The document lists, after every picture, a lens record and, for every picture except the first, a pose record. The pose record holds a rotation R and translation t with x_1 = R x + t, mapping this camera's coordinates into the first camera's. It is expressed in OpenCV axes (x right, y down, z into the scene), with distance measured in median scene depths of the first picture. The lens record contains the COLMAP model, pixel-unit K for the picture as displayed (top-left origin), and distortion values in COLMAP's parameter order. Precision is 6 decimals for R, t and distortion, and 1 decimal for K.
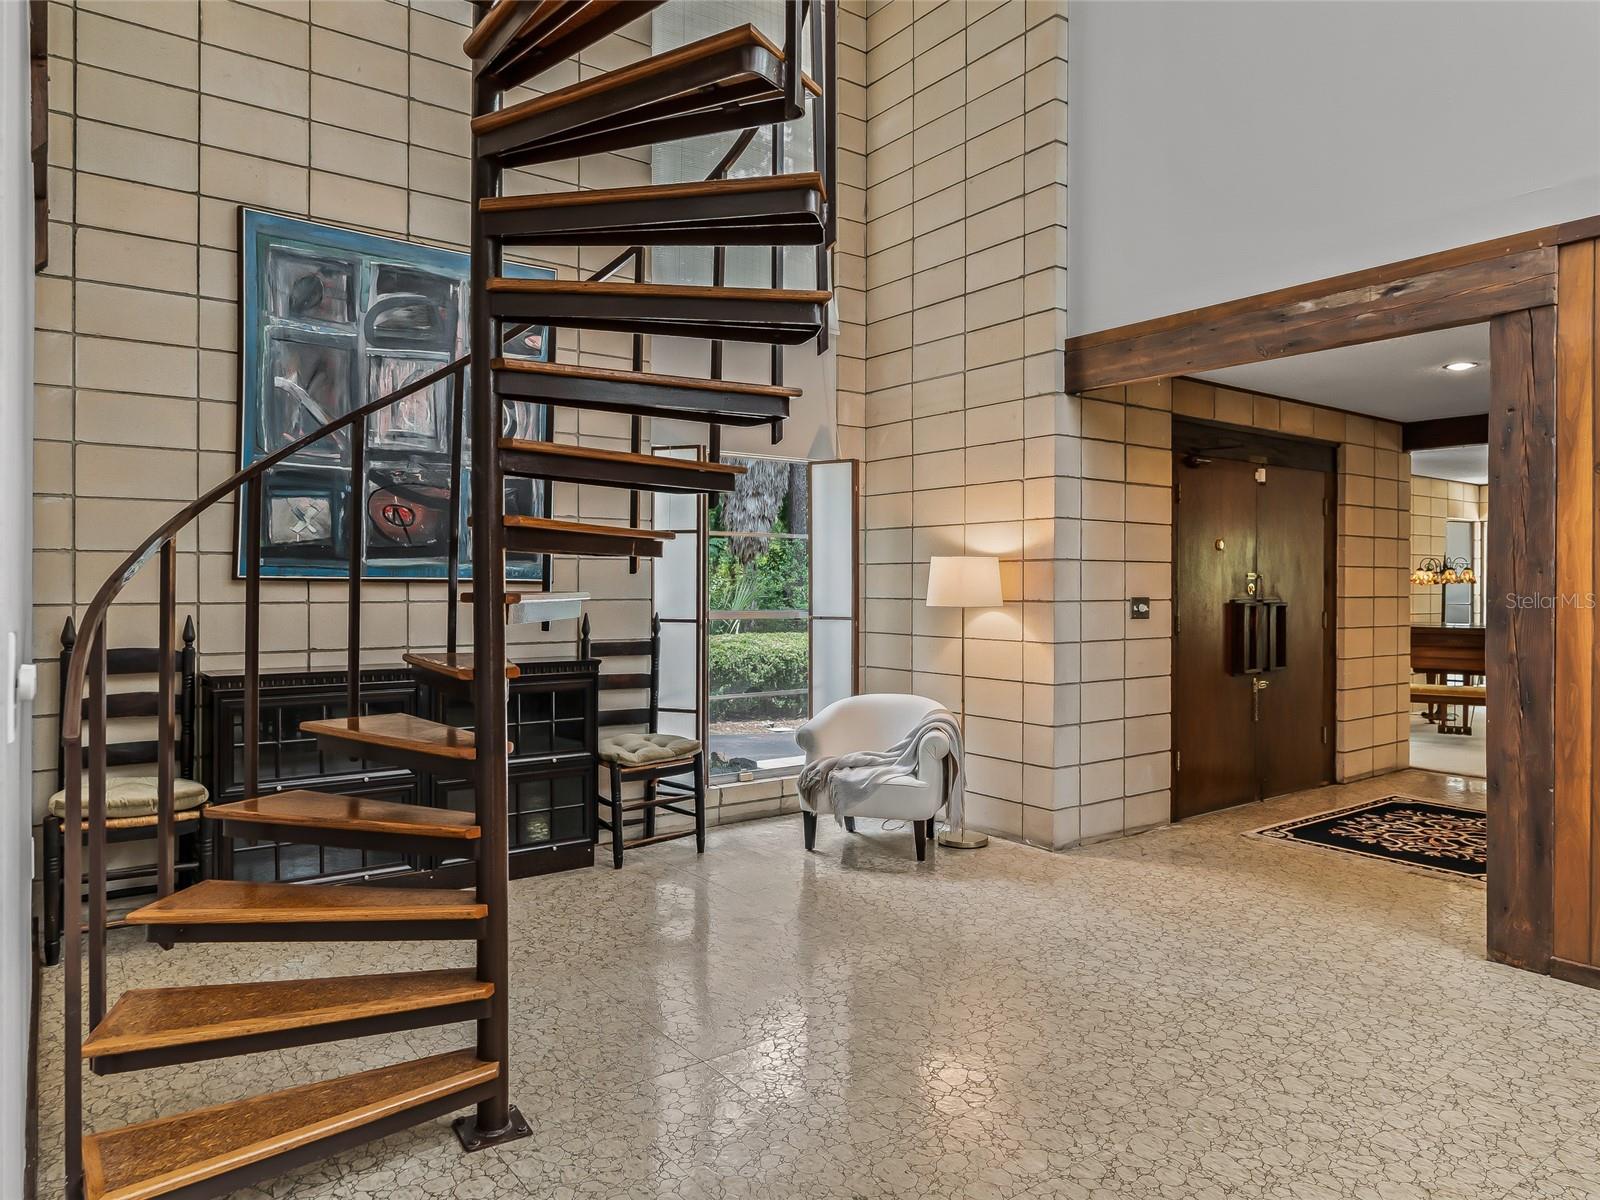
lens RADIAL K [[1050.7, 0, 787.2], [0, 1050.7, 589.1], [0, 0, 1]] dist [0.003111, -0.001715]
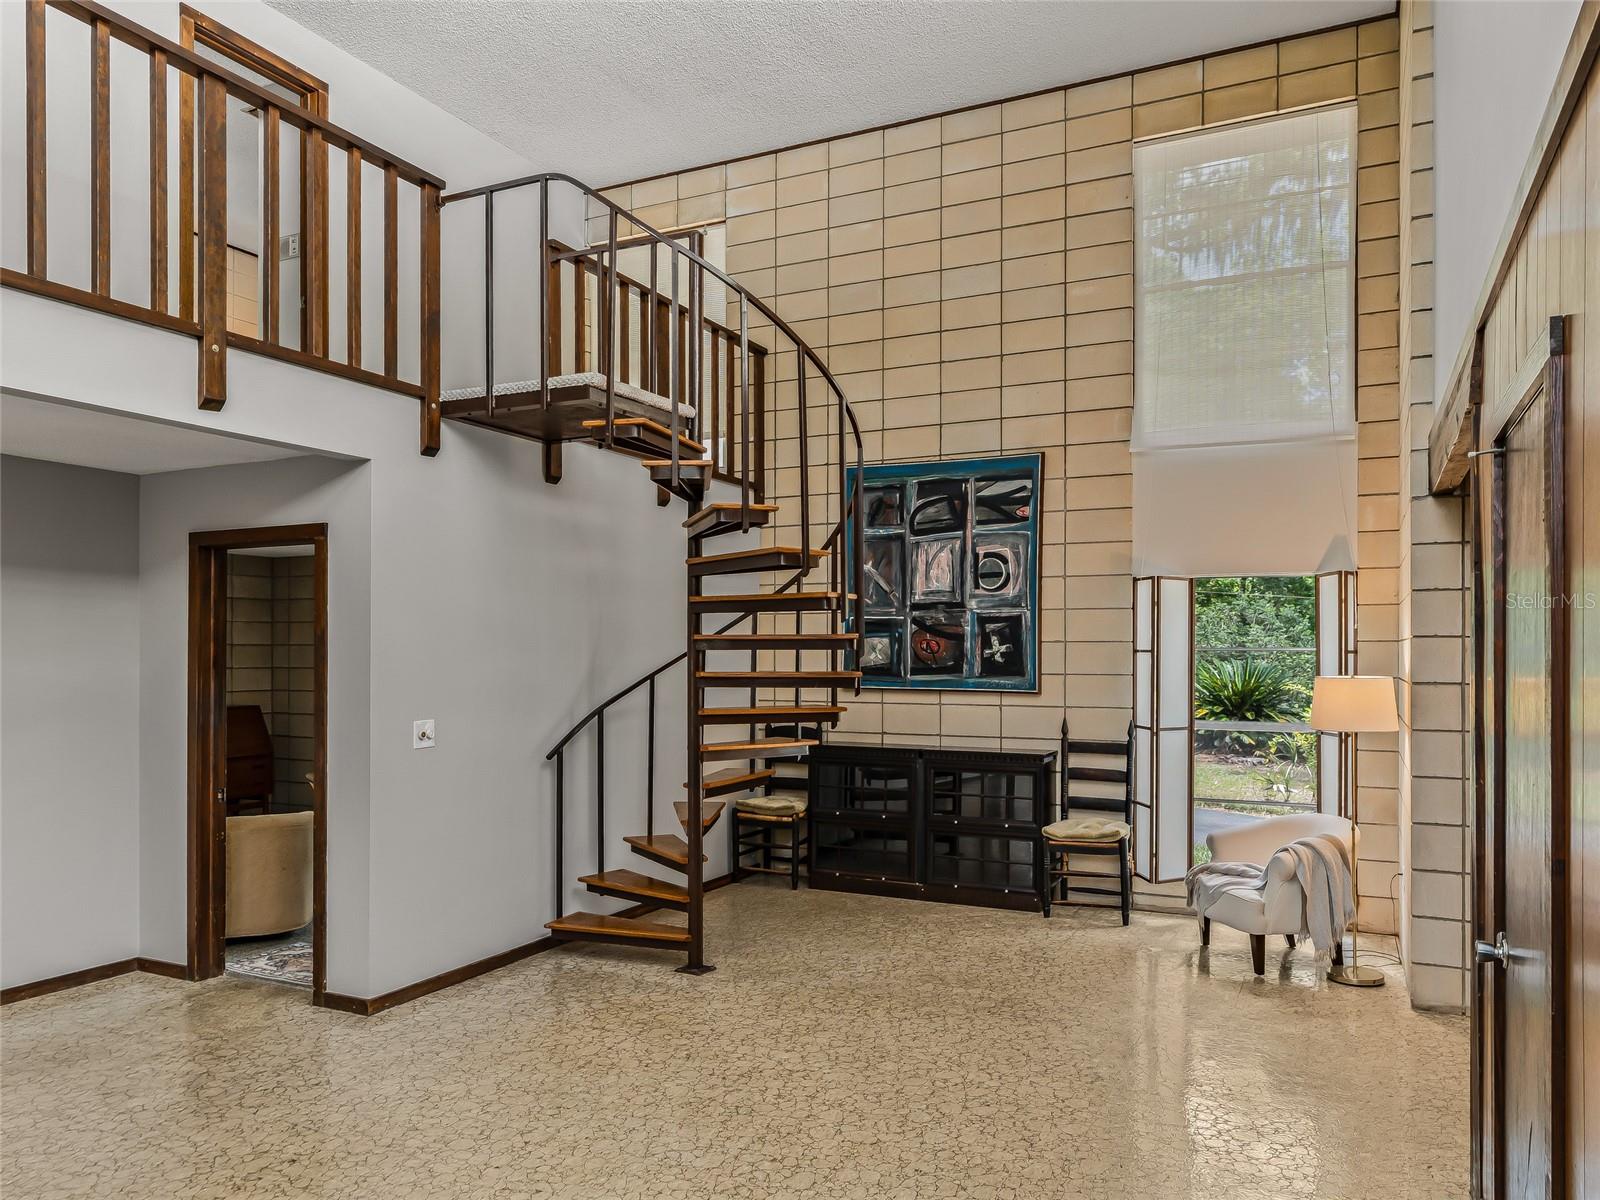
lens RADIAL K [[1143.7, 0, 767.4], [0, 1143.7, 654.0], [0, 0, 1]] dist [0.003558, 0.000042]
pose [[0.440684, -0.001421, -0.897661, 1.010096], [-0.003244, 0.999990, -0.003175, -0.054655], [0.897657, 0.004311, 0.440675, 0.080526]]
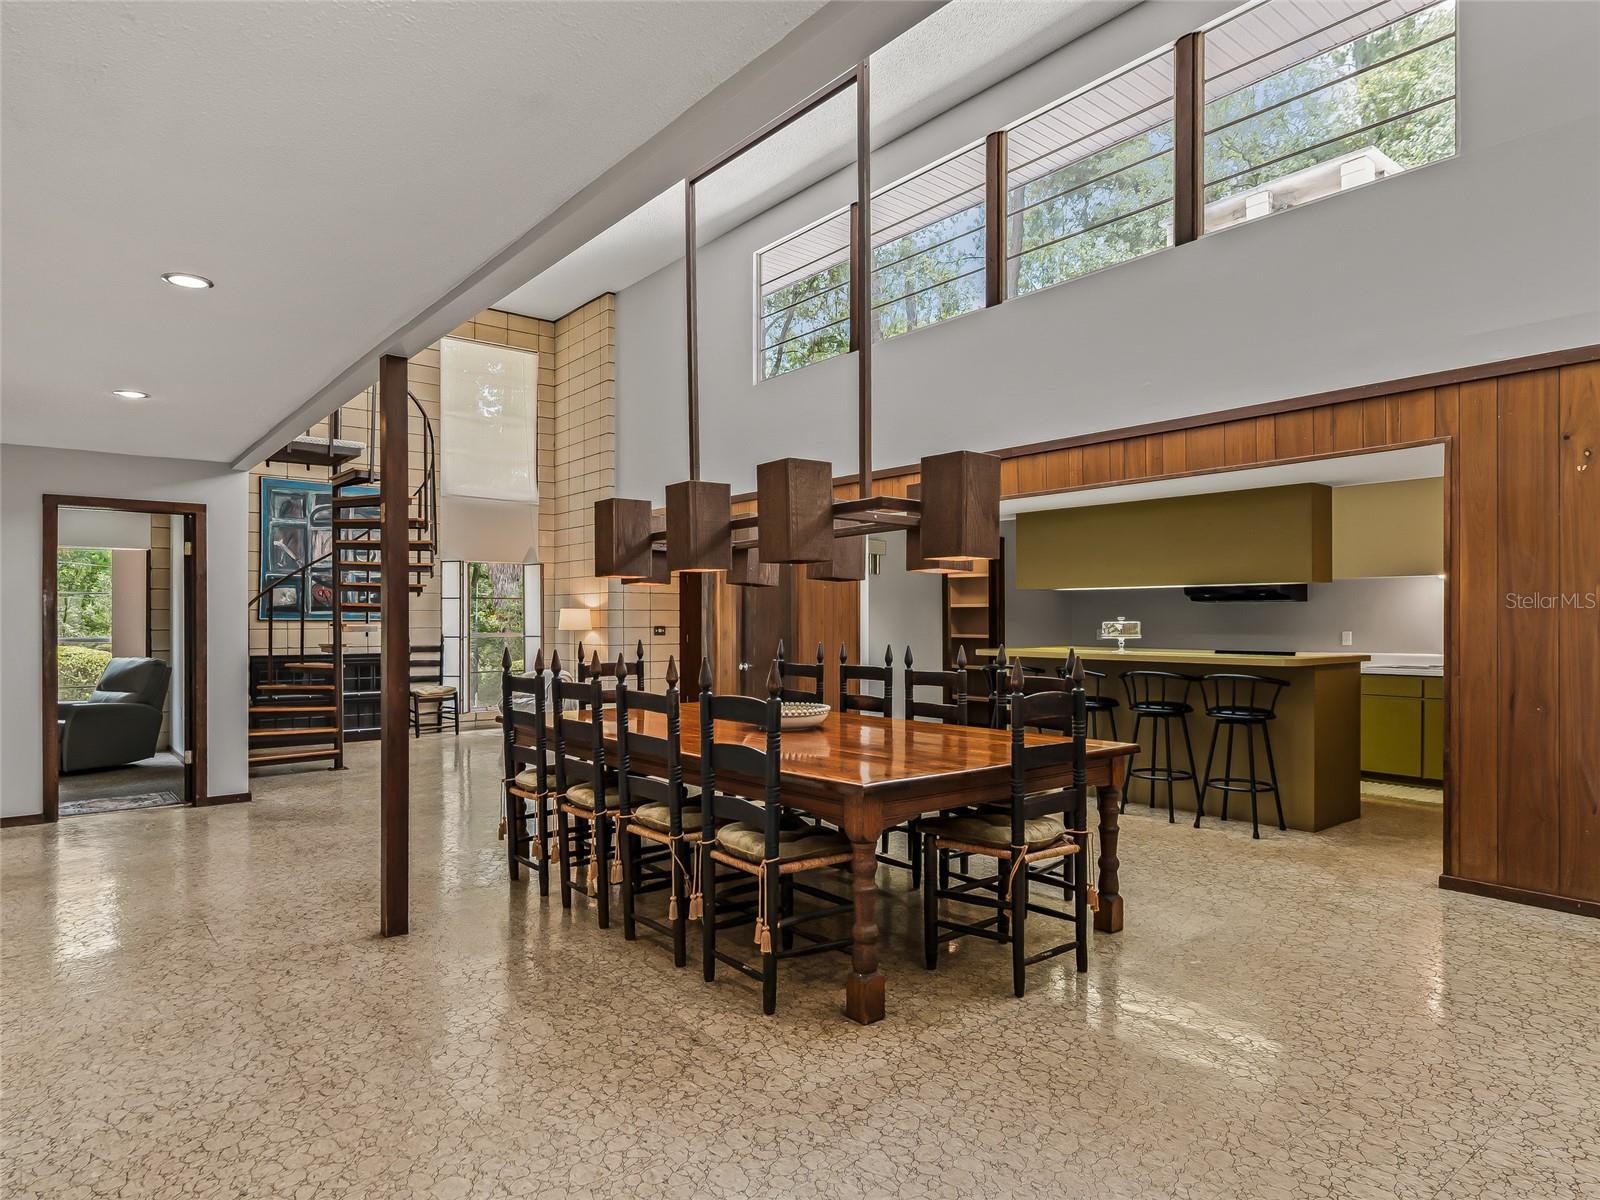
lens RADIAL K [[965.3, 0, 775.9], [0, 965.3, 618.9], [0, 0, 1]] dist [-0.009737, 0.007190]
pose [[0.999921, -0.003368, 0.012098, 0.685561], [0.003399, 0.999991, -0.002577, -0.001673], [-0.012089, 0.002618, 0.999923, -1.320782]]
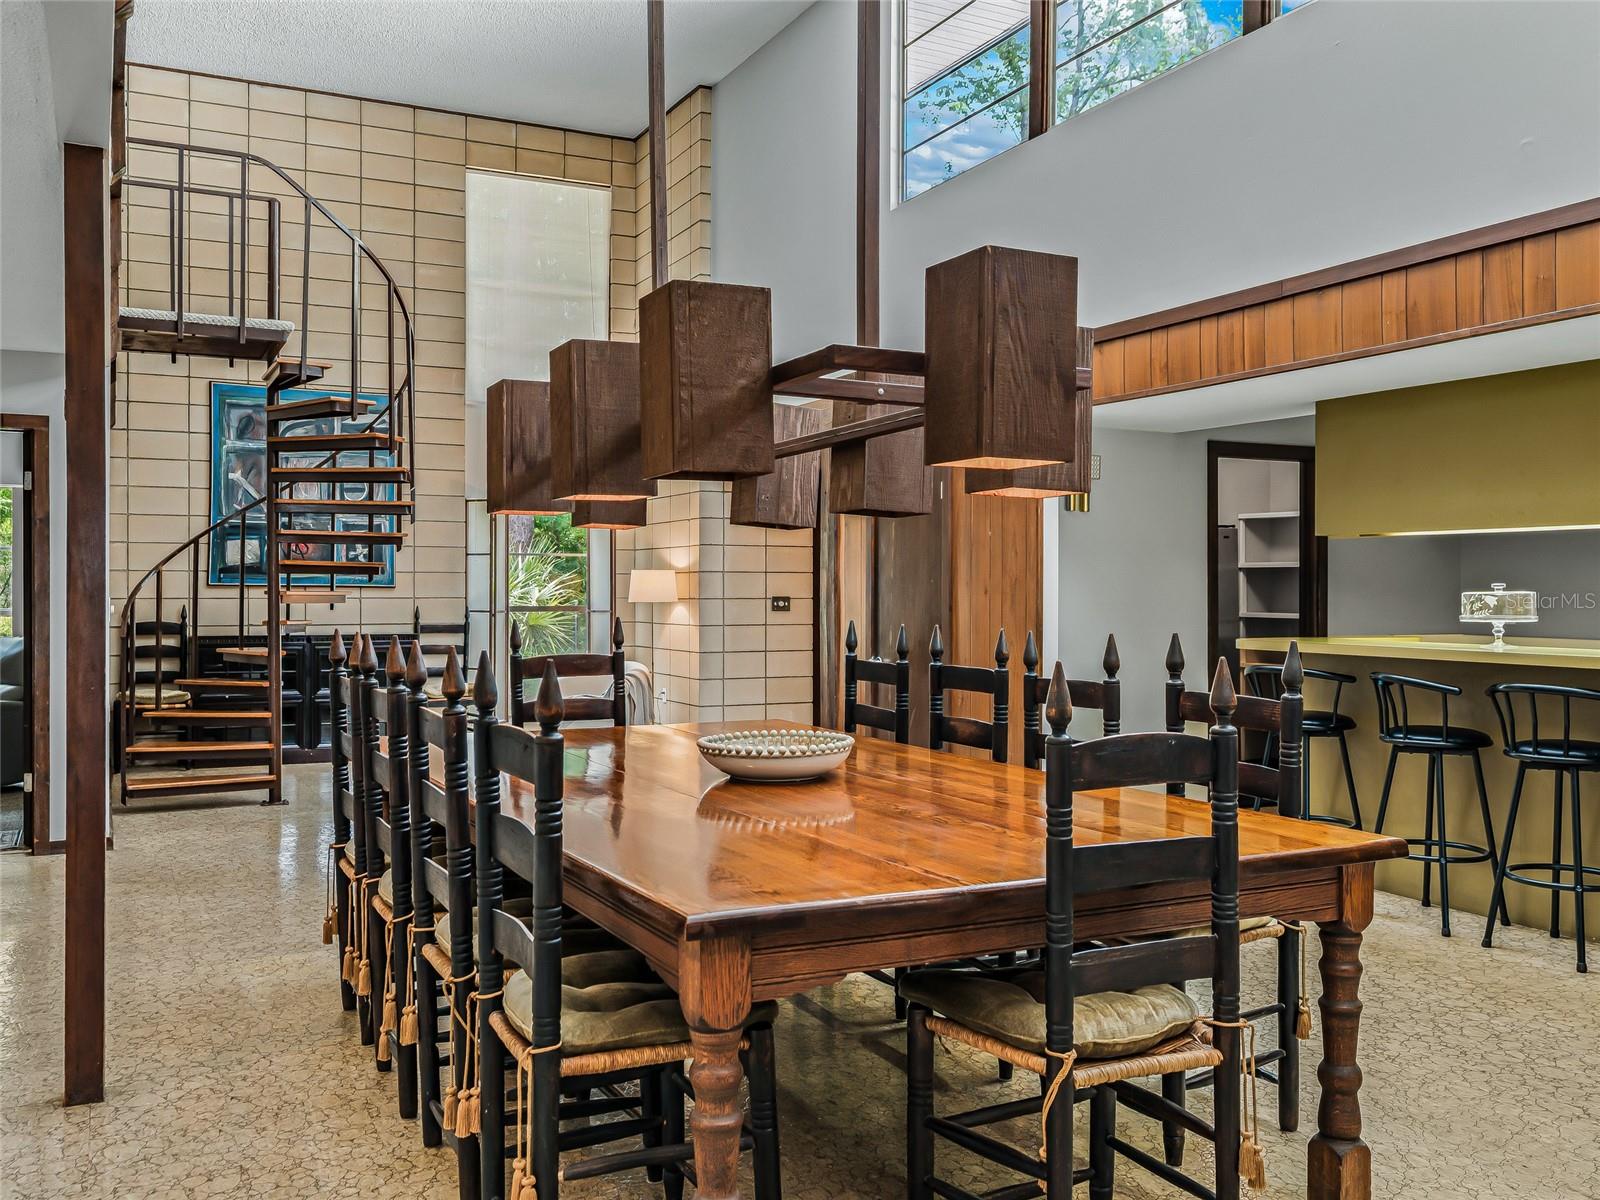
lens RADIAL K [[1395.1, 0, 765.0], [0, 1395.1, 597.8], [0, 0, 1]] dist [0.004063, 0.023361]
pose [[0.979139, 0.001224, -0.203186, 0.869419], [-0.000313, 0.999990, 0.004515, 0.000695], [0.203190, -0.004357, 0.979130, -1.121320]]
